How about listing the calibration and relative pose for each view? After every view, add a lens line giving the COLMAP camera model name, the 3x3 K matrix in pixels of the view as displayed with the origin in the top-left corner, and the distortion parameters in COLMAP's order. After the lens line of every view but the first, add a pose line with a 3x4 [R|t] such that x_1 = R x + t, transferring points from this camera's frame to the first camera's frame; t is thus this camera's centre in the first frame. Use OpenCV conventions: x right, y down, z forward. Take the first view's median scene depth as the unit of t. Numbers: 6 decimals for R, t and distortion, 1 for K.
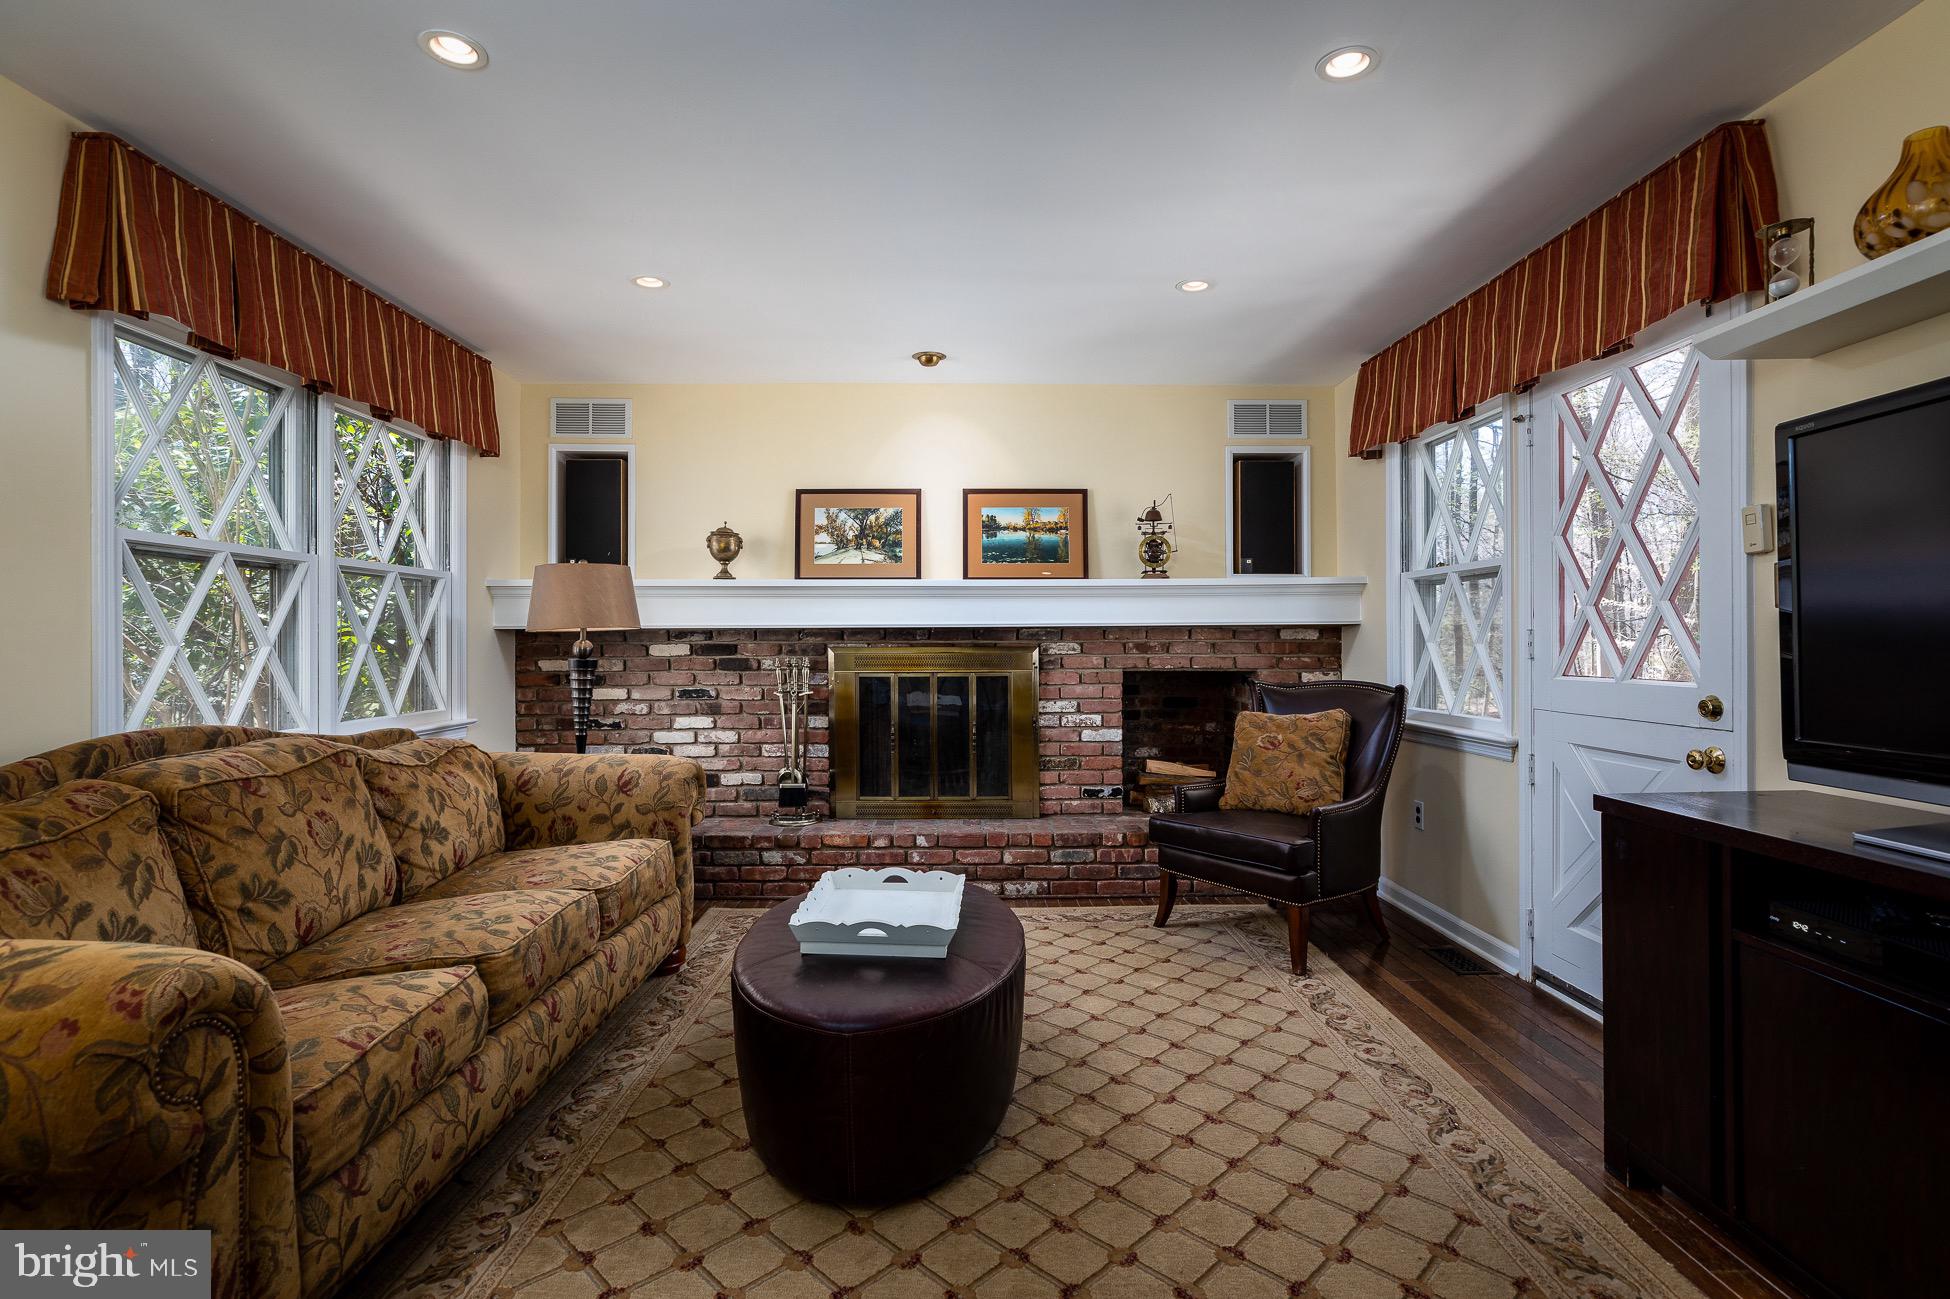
lens RADIAL K [[947.3, 0, 976.2], [0, 947.3, 643.8], [0, 0, 1]] dist [-0.005377, 0.000582]
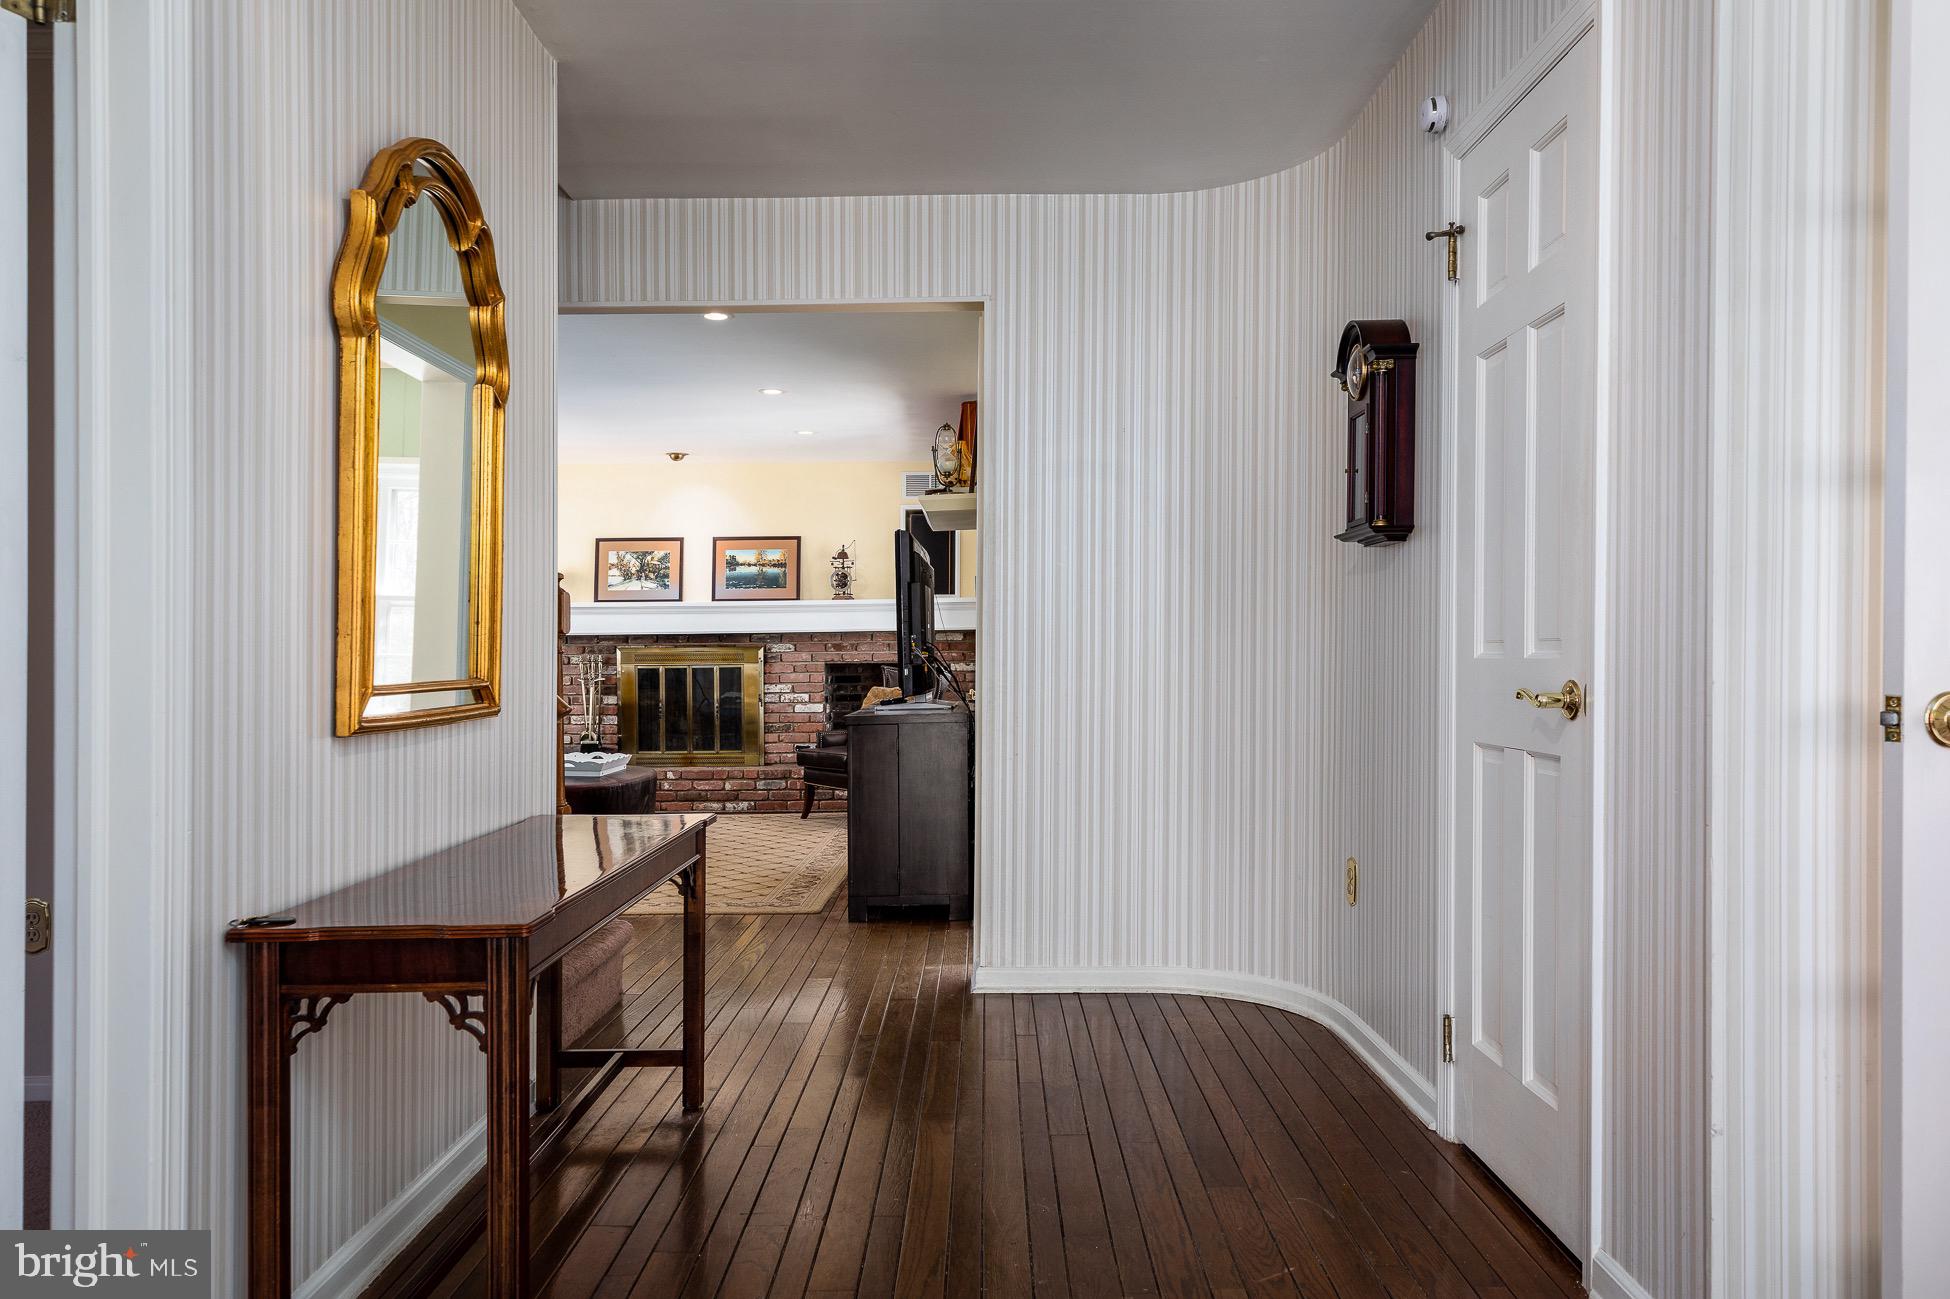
lens RADIAL K [[1344.9, 0, 991.8], [0, 1344.9, 632.9], [0, 0, 1]] dist [0.020094, -0.003358]
pose [[0.999939, -0.007544, -0.008061, 0.426473], [0.007456, 0.999913, -0.010854, 0.006490], [0.008142, 0.010793, 0.999909, -1.036466]]
